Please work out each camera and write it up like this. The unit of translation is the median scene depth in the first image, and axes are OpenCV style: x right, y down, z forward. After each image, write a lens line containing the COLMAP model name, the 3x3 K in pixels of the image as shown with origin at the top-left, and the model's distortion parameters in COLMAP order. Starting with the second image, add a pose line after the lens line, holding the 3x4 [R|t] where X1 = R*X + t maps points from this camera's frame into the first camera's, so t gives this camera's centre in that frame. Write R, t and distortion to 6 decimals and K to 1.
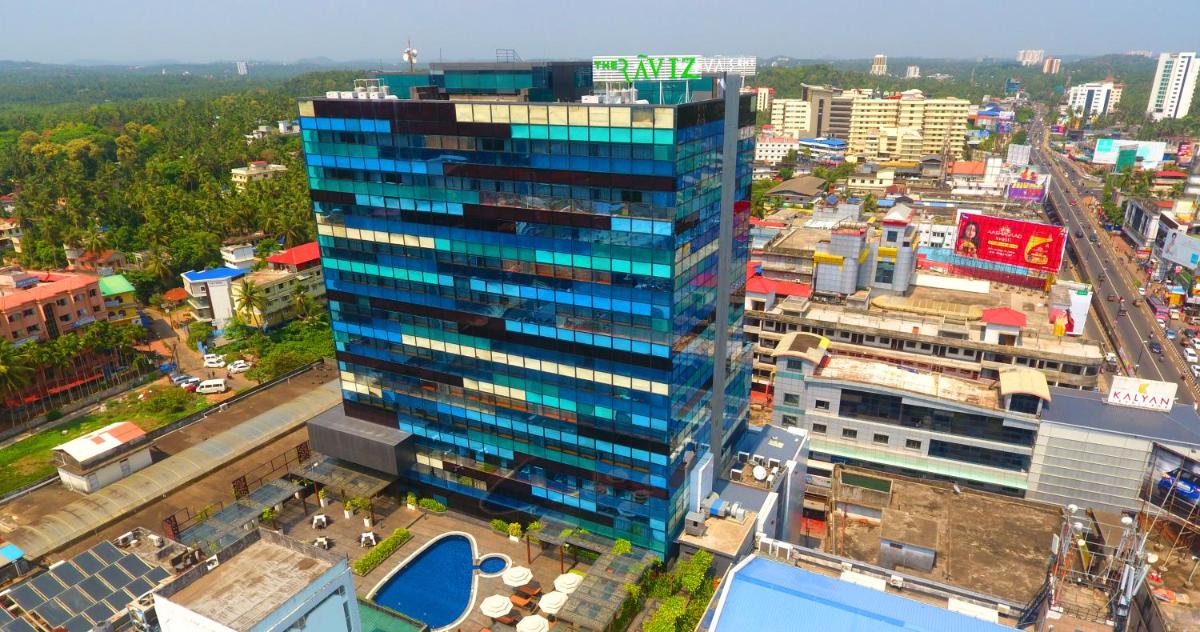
lens RADIAL K [[724.5, 0, 602.2], [0, 724.5, 346.8], [0, 0, 1]] dist [0.001079, -0.001463]
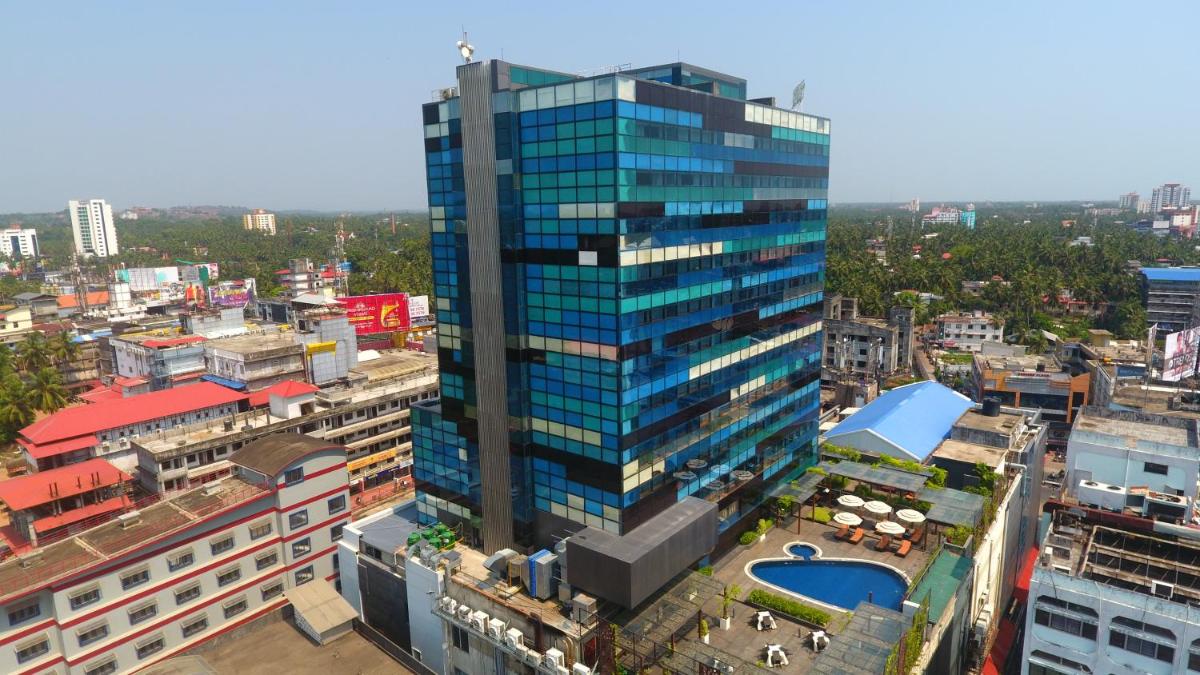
lens RADIAL K [[715.4, 0, 600.0], [0, 715.4, 337.5], [0, 0, 1]] dist [-0.004697, -0.000973]
pose [[0.205892, -0.173442, 0.963082, -1.112497], [0.374281, 0.923294, 0.086262, -0.164104], [-0.904169, 0.342703, 0.255015, 0.892962]]
